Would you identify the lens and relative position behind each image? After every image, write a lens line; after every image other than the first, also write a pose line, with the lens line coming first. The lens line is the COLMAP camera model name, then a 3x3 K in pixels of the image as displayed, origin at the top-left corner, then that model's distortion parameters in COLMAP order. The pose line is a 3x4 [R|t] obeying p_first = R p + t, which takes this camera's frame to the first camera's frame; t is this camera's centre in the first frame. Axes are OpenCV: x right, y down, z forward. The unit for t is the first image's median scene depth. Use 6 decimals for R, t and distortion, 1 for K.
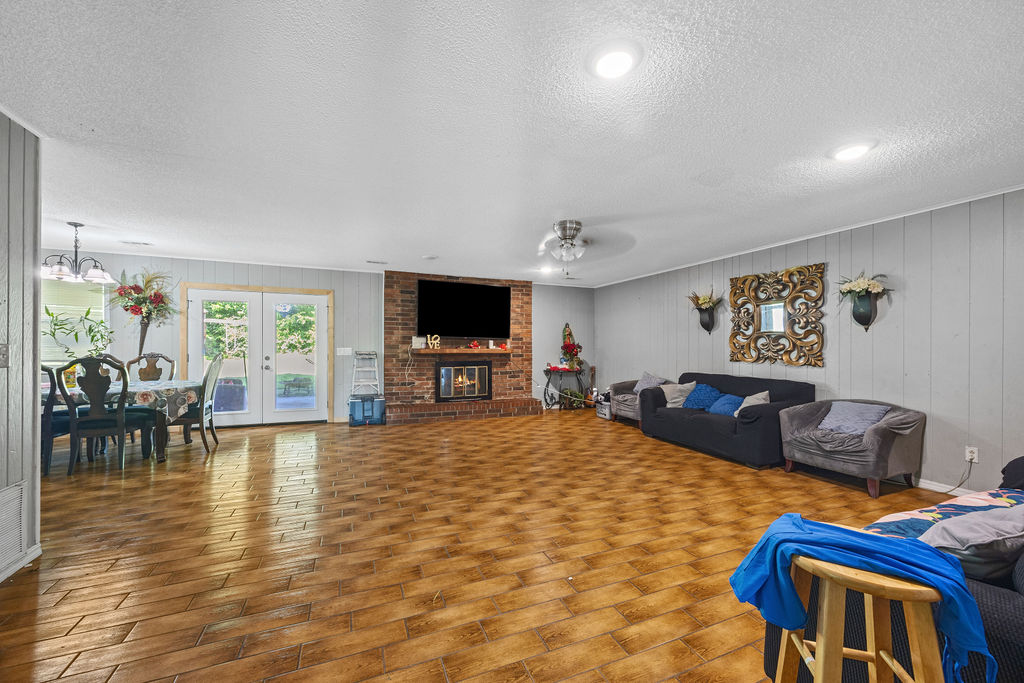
lens RADIAL K [[392.3, 0, 510.8], [0, 392.3, 345.6], [0, 0, 1]] dist [-0.003656, -0.000076]
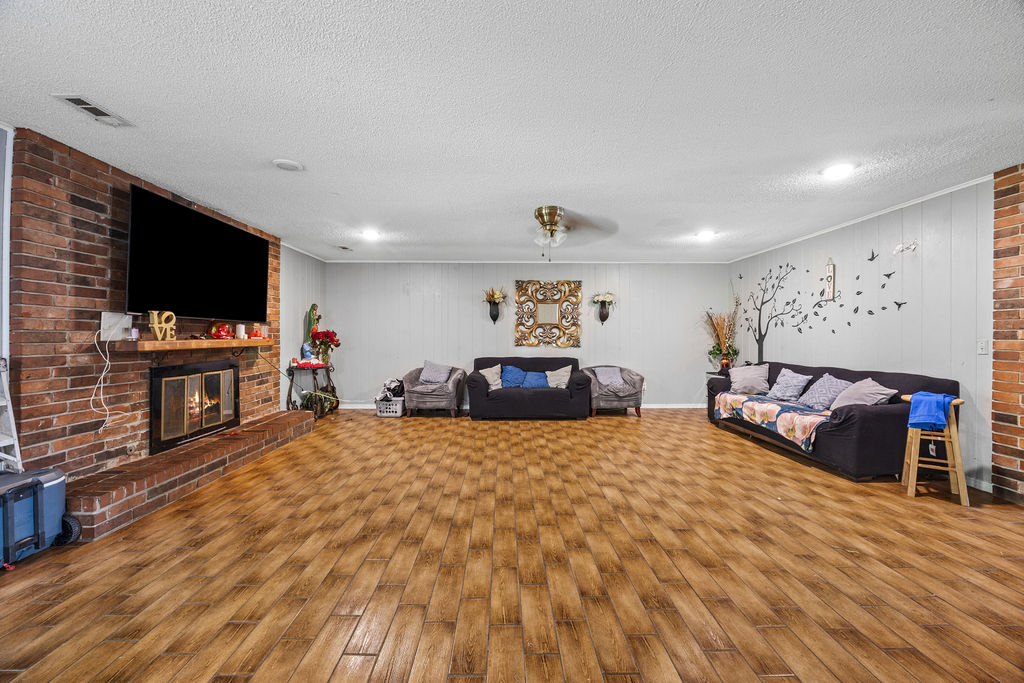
lens RADIAL K [[386.6, 0, 509.2], [0, 386.6, 333.2], [0, 0, 1]] dist [-0.006311, -0.000134]
pose [[0.370536, 0.000863, 0.928818, -0.569007], [0.000726, 0.999999, -0.001219, 0.000245], [-0.928818, 0.001126, 0.370535, 0.530201]]
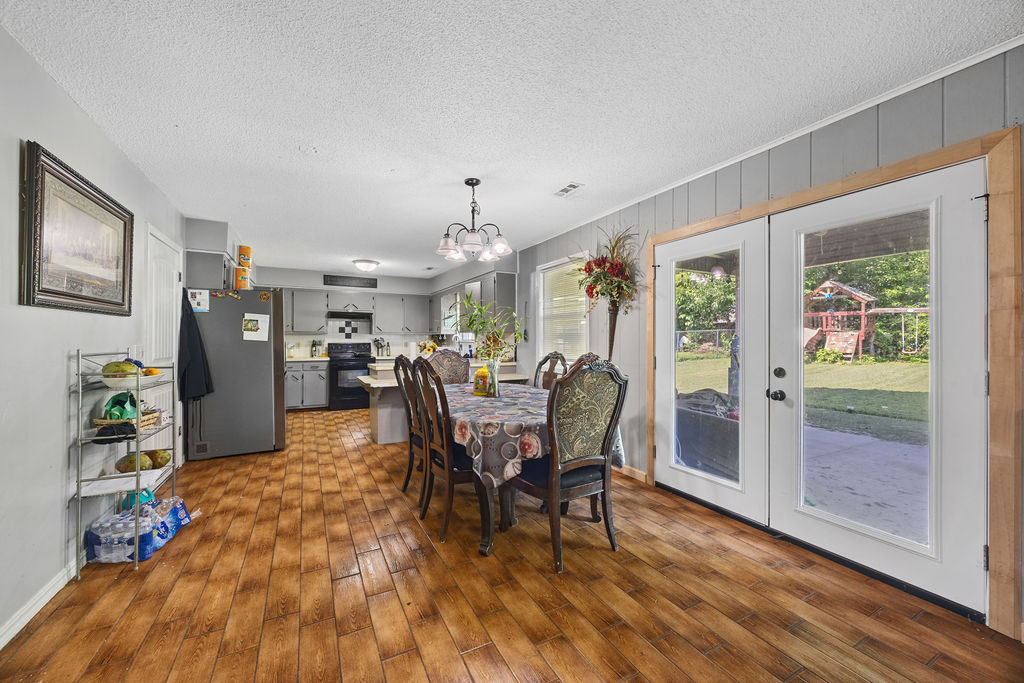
lens RADIAL K [[389.0, 0, 507.4], [0, 389.0, 341.3], [0, 0, 1]] dist [-0.004659, -0.000158]
pose [[0.086522, -0.004295, -0.996241, -0.259779], [-0.000851, 0.999990, -0.004385, 0.001893], [0.996250, 0.001228, 0.086518, 0.731582]]
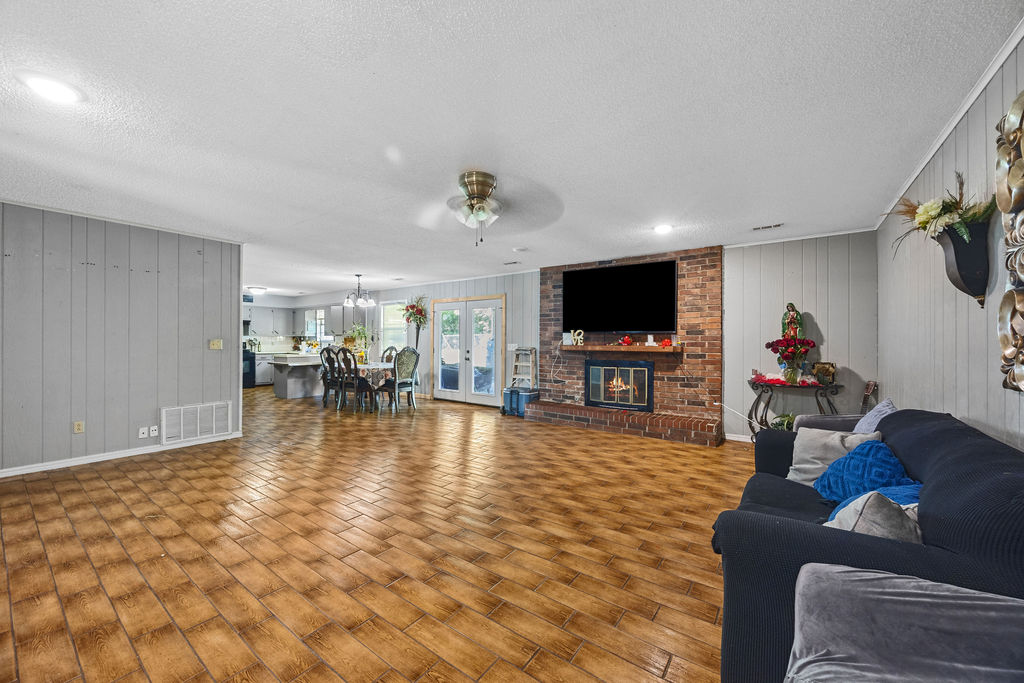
lens RADIAL K [[389.0, 0, 507.4], [0, 389.0, 341.3], [0, 0, 1]] dist [-0.004659, -0.000158]
pose [[0.517775, -0.003890, -0.855508, 0.586897], [-0.002976, 0.999975, -0.006348, 0.006300], [0.855511, 0.005833, 0.517751, 0.478188]]
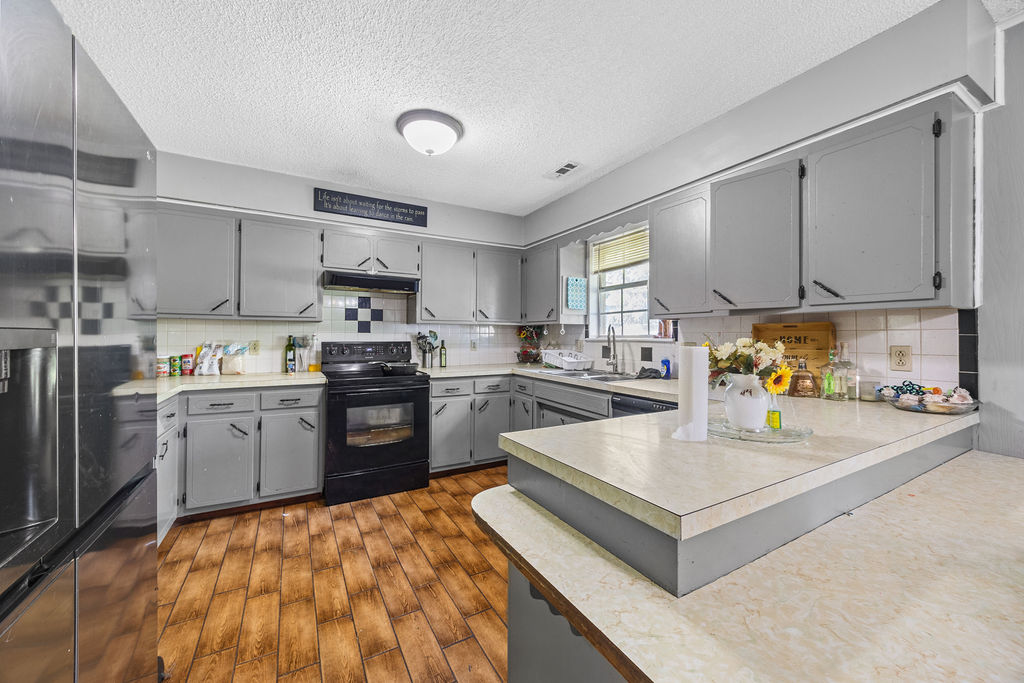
lens RADIAL K [[386.6, 0, 509.2], [0, 386.6, 333.2], [0, 0, 1]] dist [-0.006311, -0.000134]
pose [[0.120138, -0.011359, -0.992692, -0.990145], [-0.005174, 0.999914, -0.012068, -0.005718], [0.992744, 0.006586, 0.120068, 0.458250]]
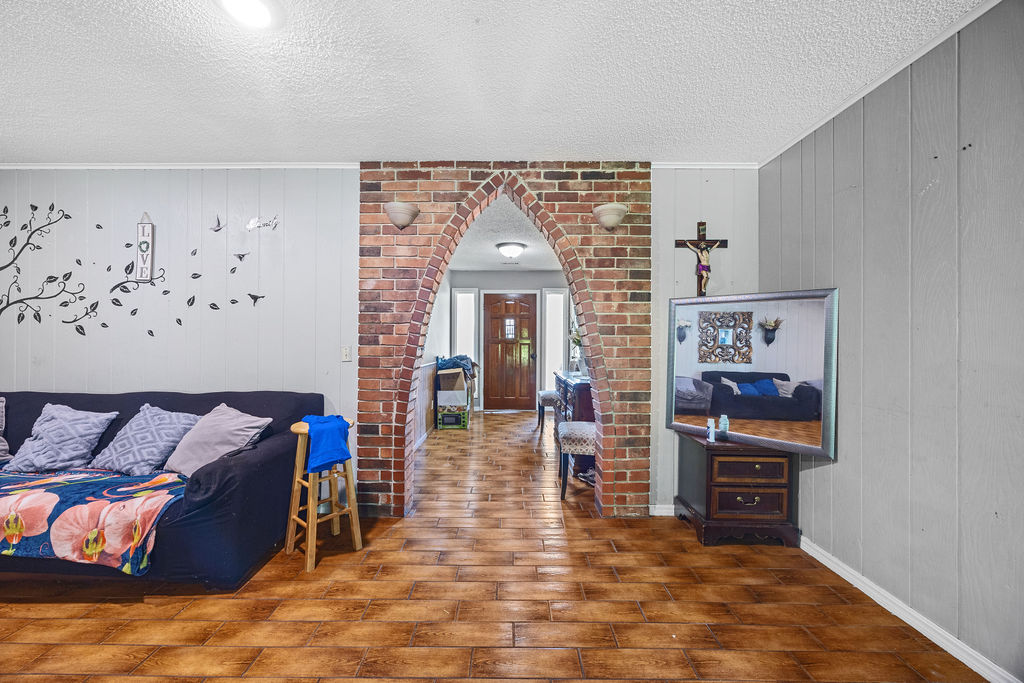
lens RADIAL K [[389.0, 0, 507.4], [0, 389.0, 341.3], [0, 0, 1]] dist [-0.004659, -0.000158]
pose [[-0.922420, -0.009686, 0.386067, -0.183619], [-0.009195, 0.999953, 0.003119, 0.001162], [-0.386079, -0.000673, -0.922466, 0.481706]]
